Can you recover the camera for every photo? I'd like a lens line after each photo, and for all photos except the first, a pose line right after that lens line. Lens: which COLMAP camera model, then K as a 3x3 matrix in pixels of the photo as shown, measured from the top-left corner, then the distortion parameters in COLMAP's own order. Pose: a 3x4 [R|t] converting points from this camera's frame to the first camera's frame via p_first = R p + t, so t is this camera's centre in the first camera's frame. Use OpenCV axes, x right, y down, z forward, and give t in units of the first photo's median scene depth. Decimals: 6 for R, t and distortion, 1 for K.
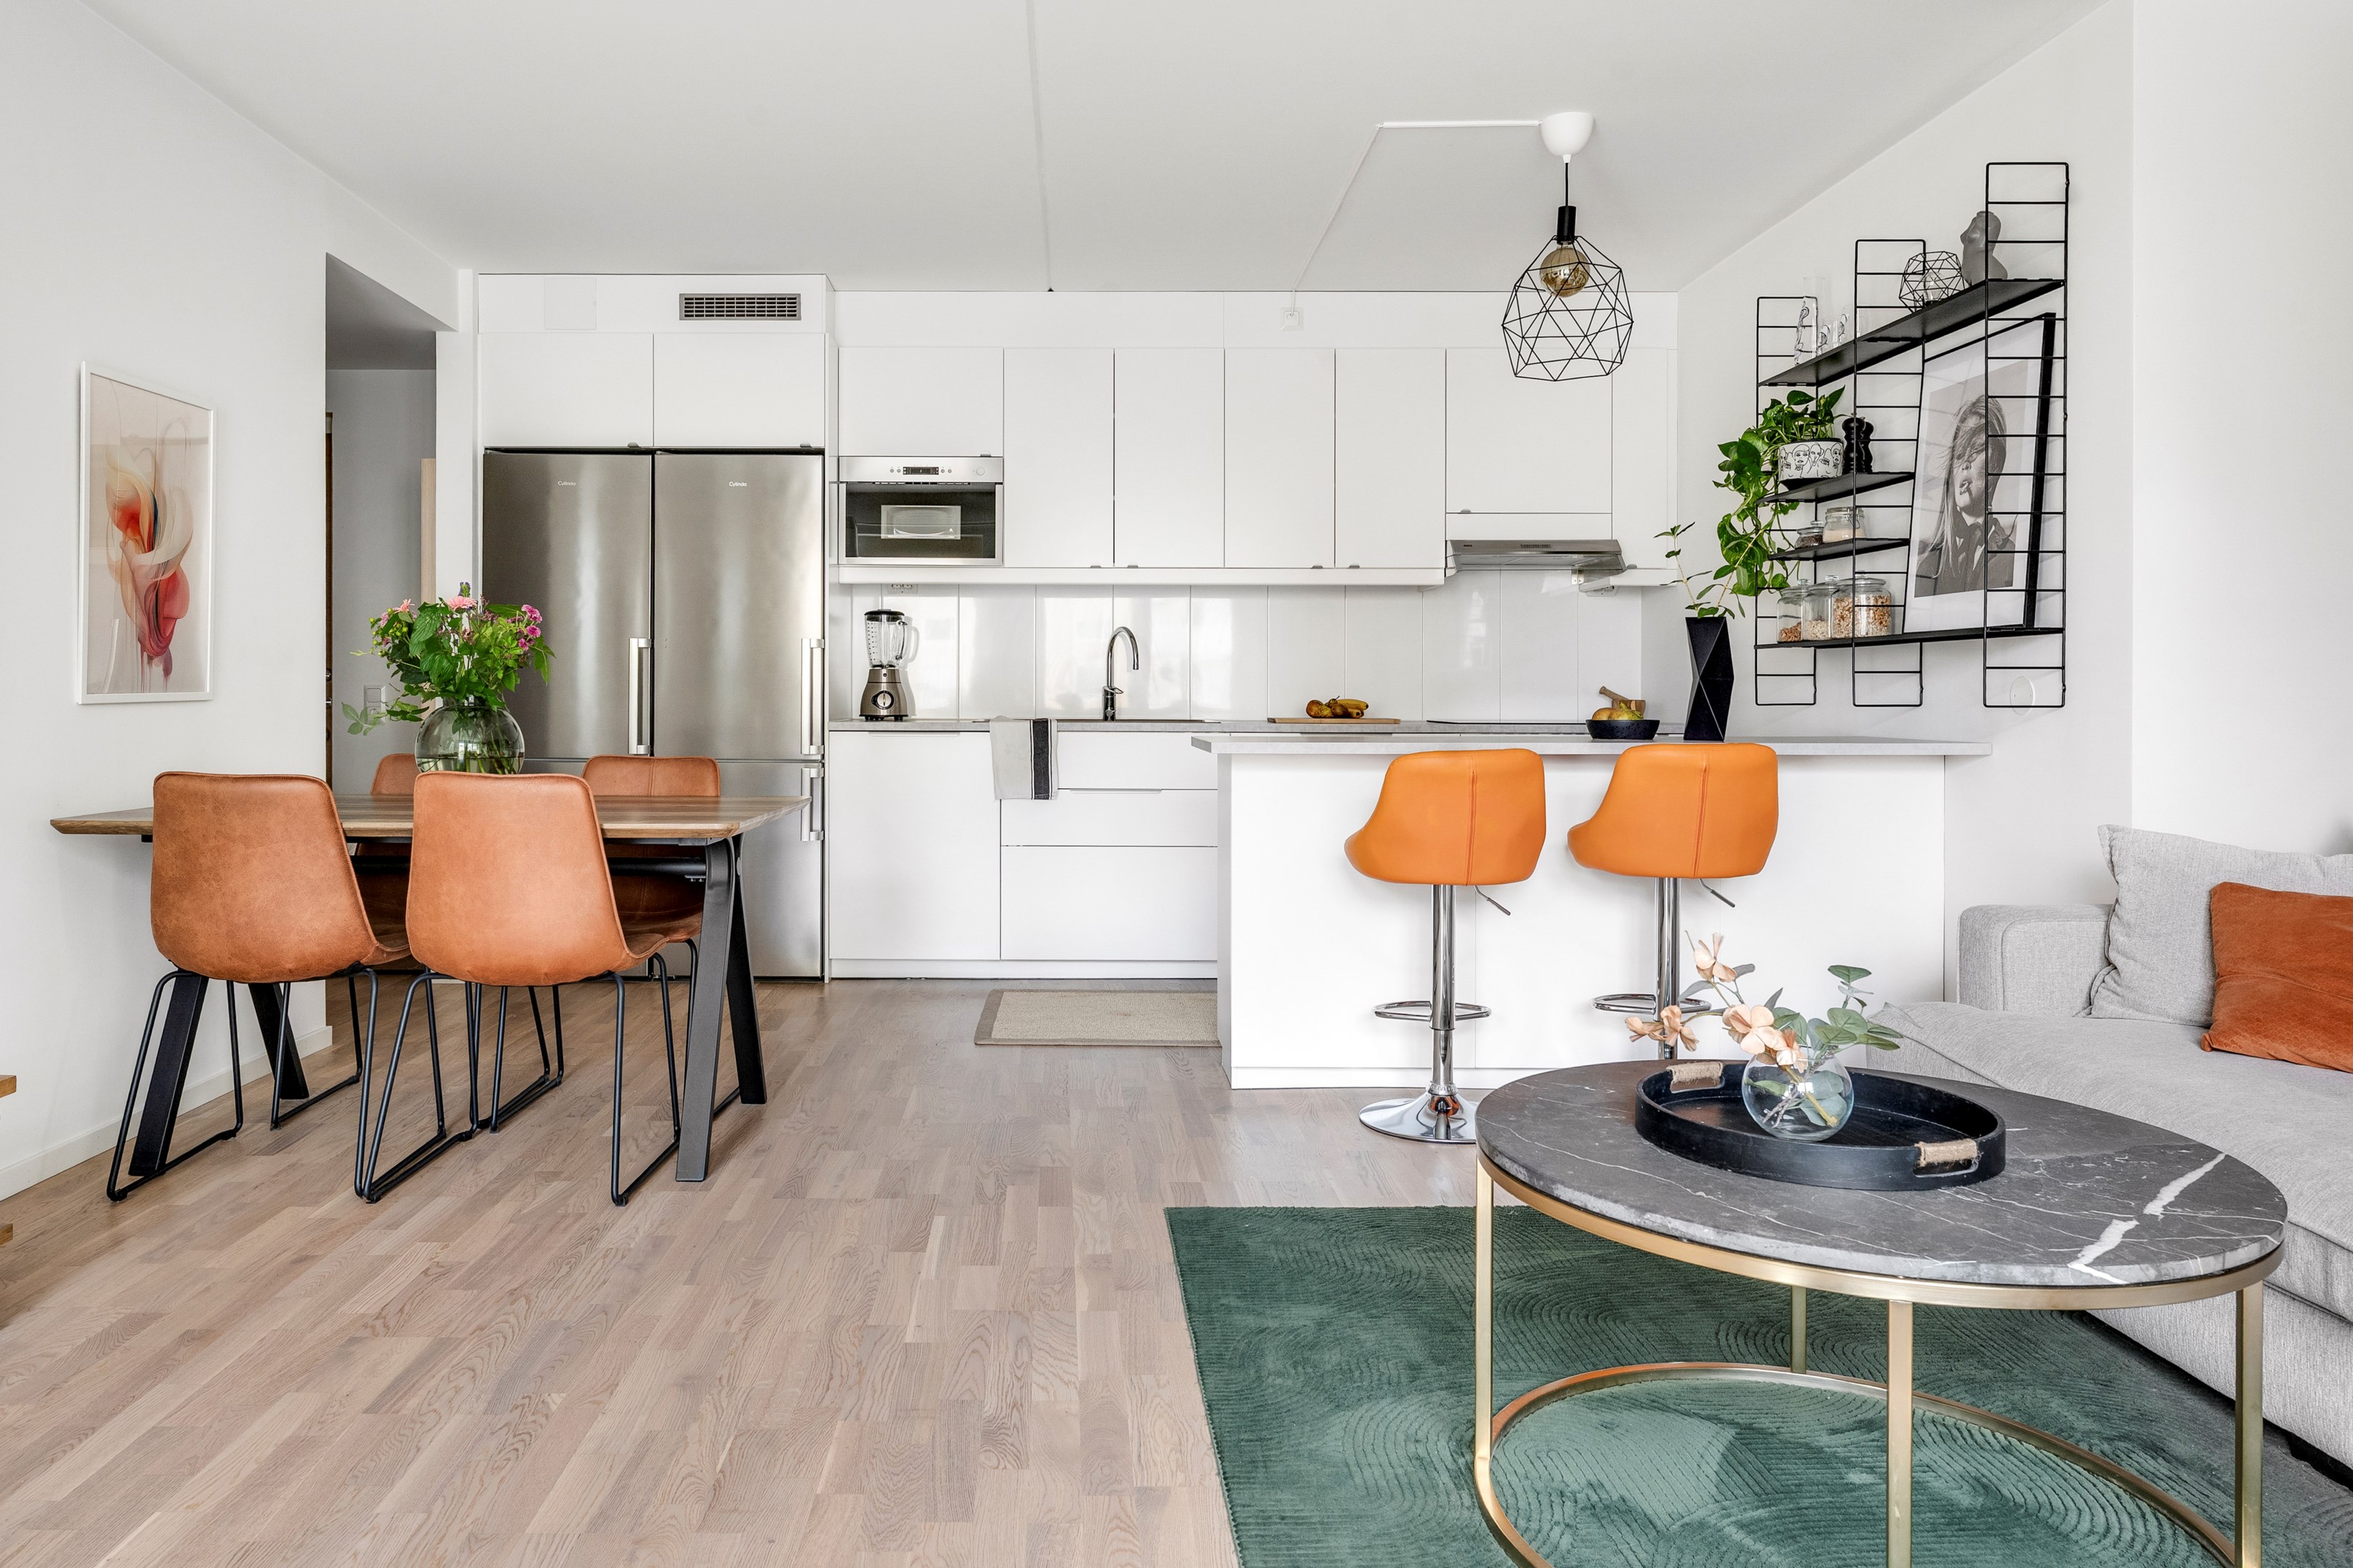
lens RADIAL K [[1594.5, 0, 1037.8], [0, 1594.5, 695.3], [0, 0, 1]] dist [0.000990, -0.000548]
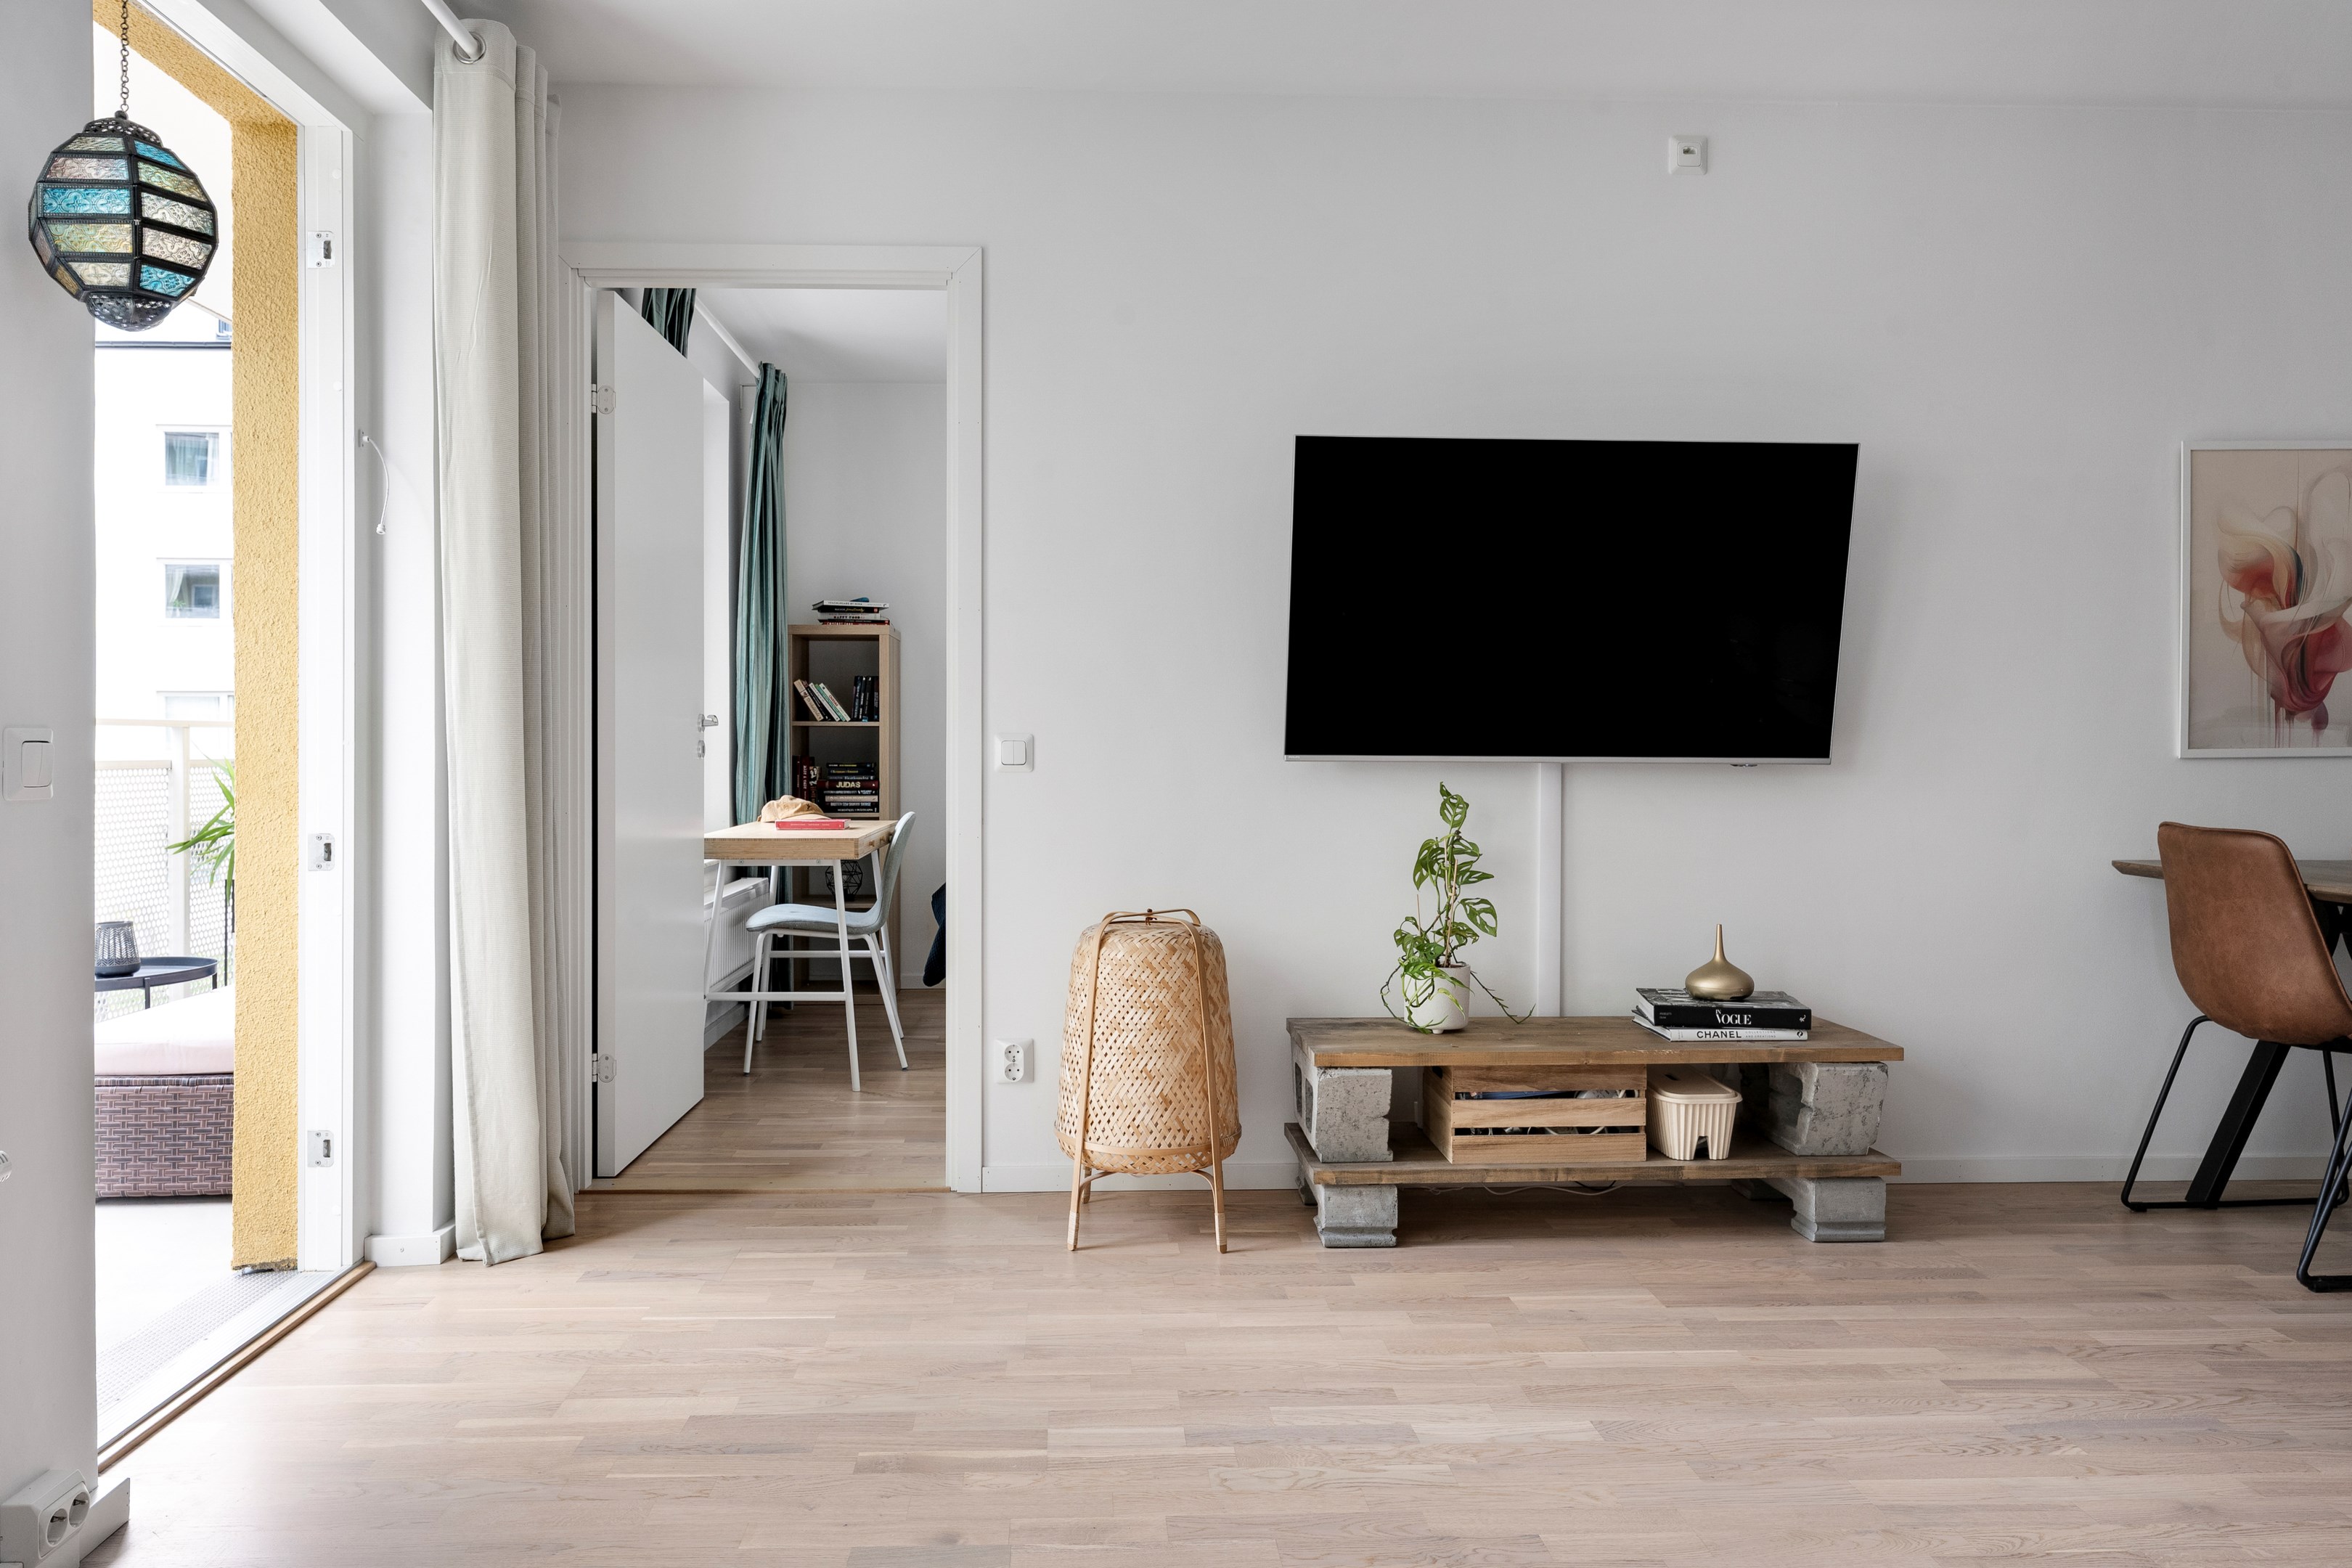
lens RADIAL K [[1579.4, 0, 1145.6], [0, 1579.4, 761.9], [0, 0, 1]] dist [0.002835, 0.000683]
pose [[0.053251, 0.007437, -0.998553, 0.367410], [-0.000339, 0.999972, 0.007429, 0.000139], [0.998581, -0.000057, 0.053252, 0.202846]]
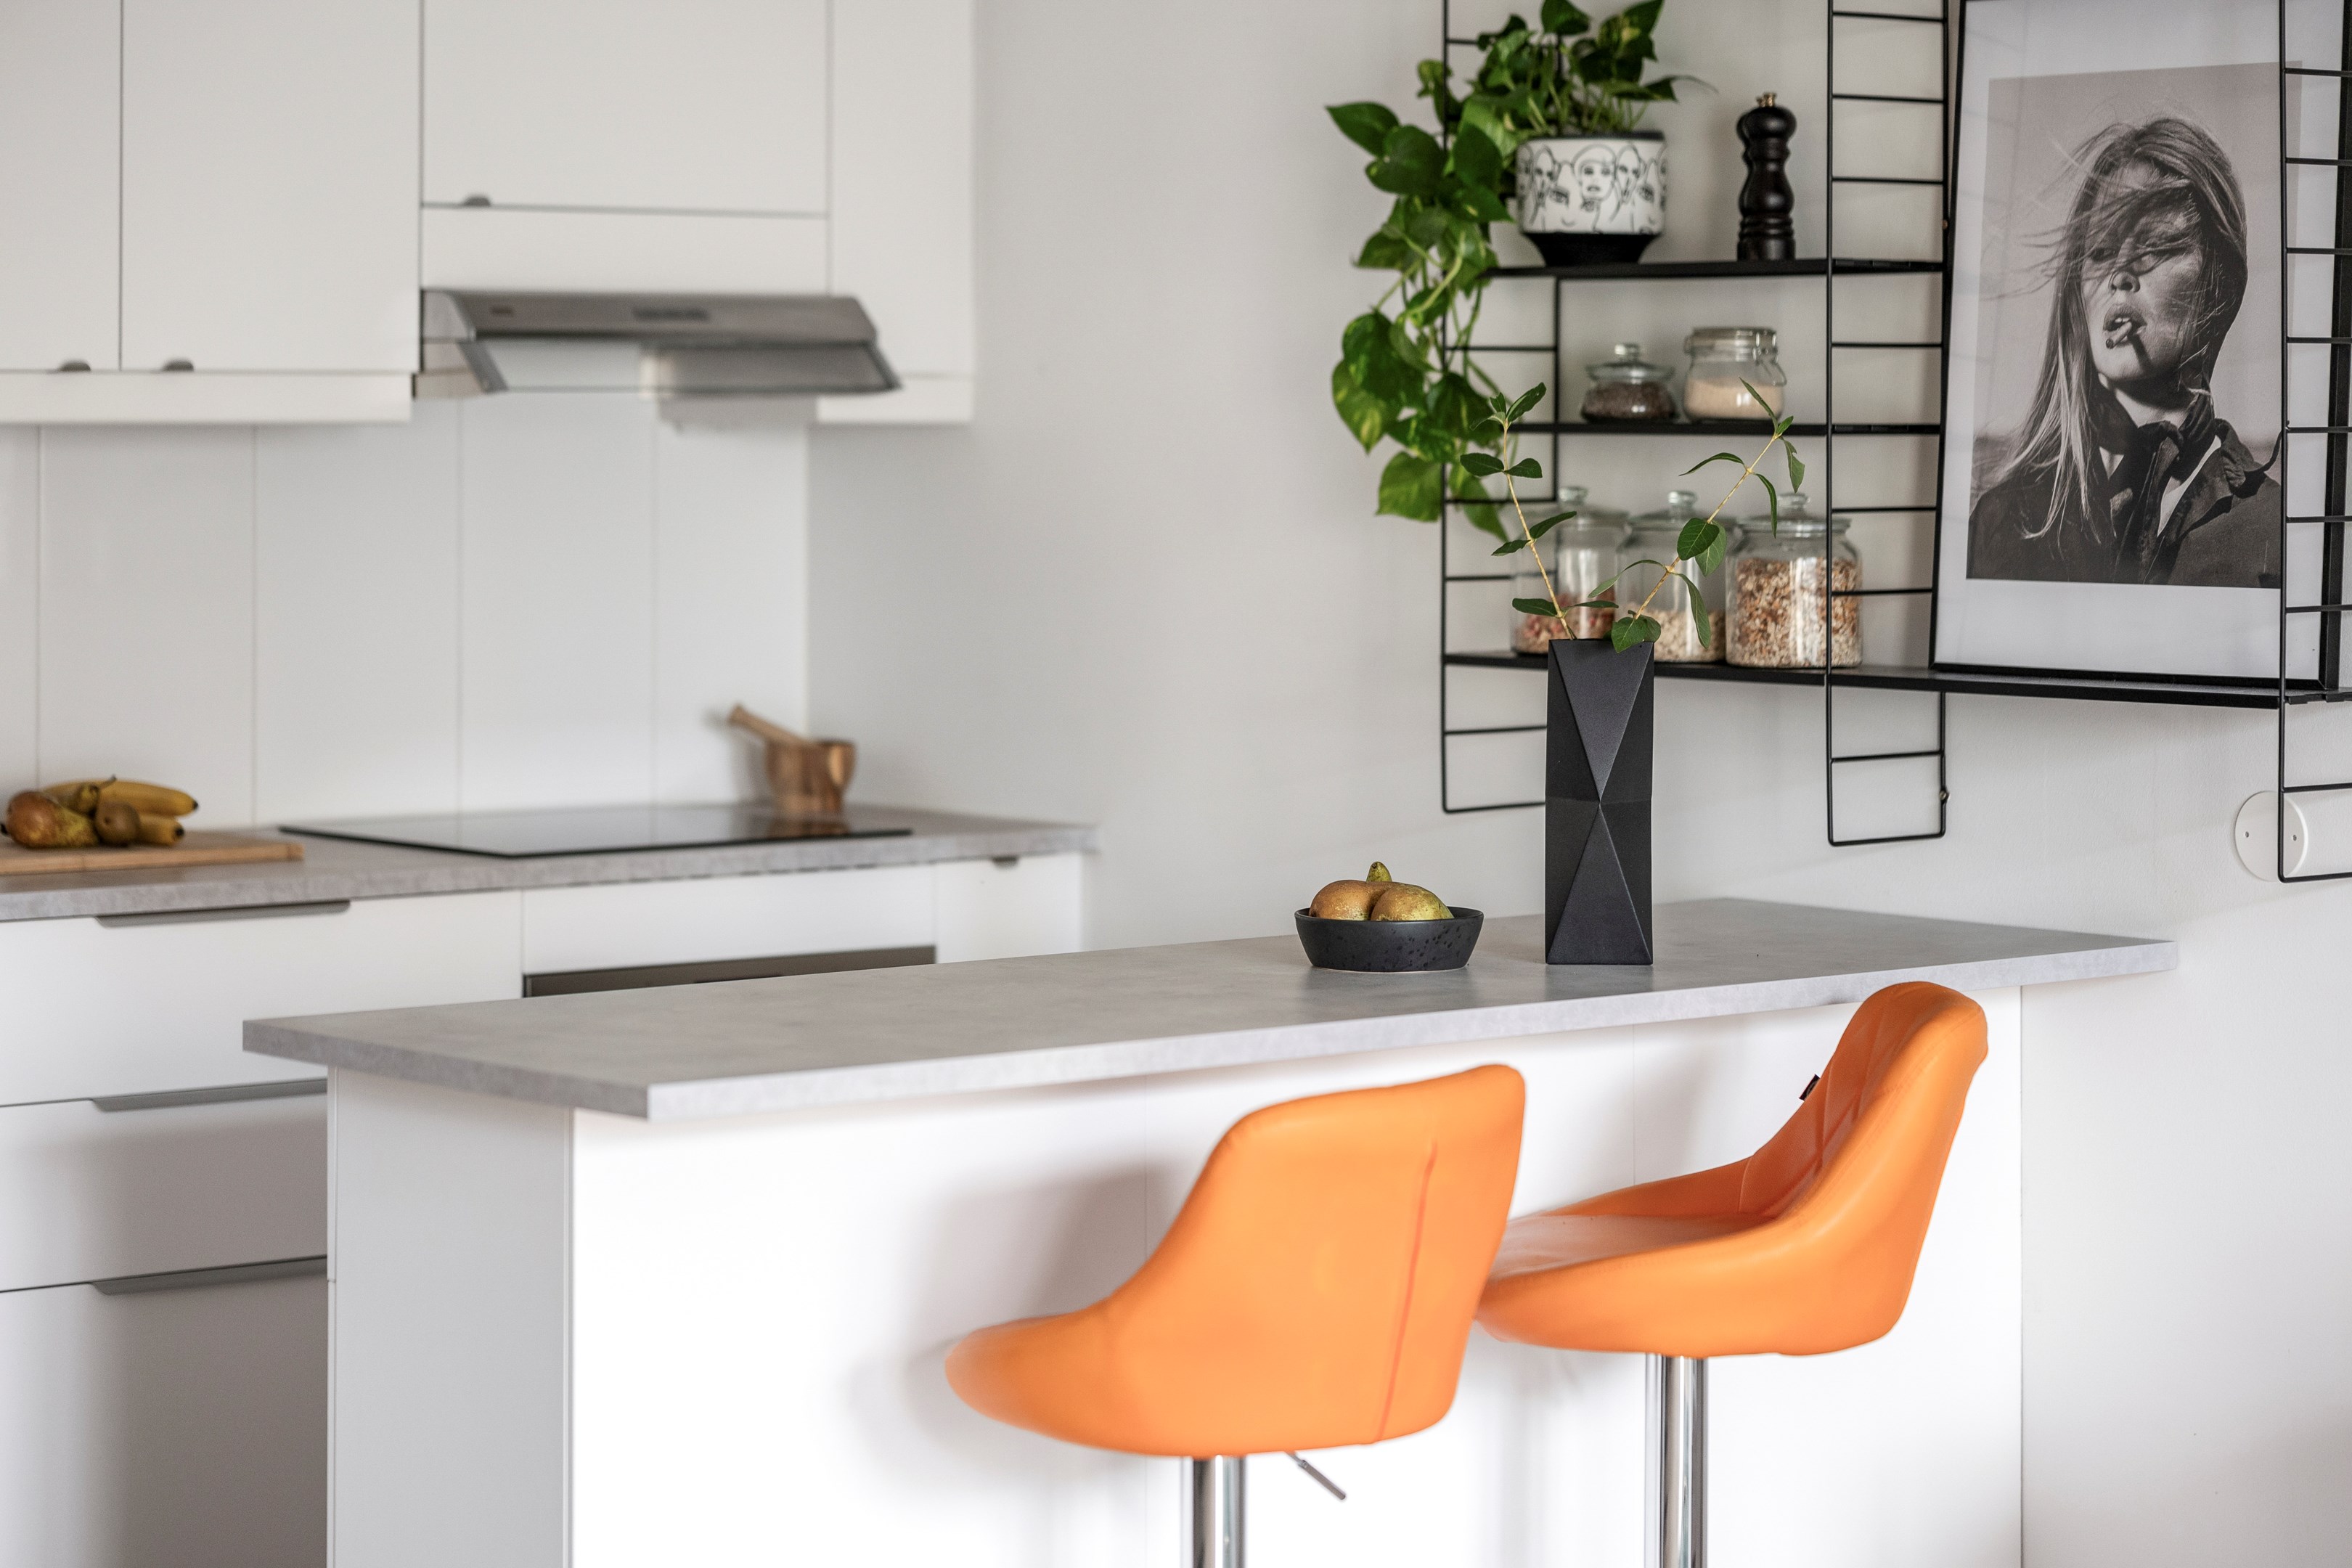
lens RADIAL K [[5558.5, 0, 1170.1], [0, 5558.5, 291.5], [0, 0, 1]] dist [0.017166, -0.185453]
pose [[0.757292, 0.012511, 0.652956, -0.524459], [-0.000485, 0.999827, -0.018595, -0.106211], [-0.653076, 0.013765, 0.757167, 0.053818]]
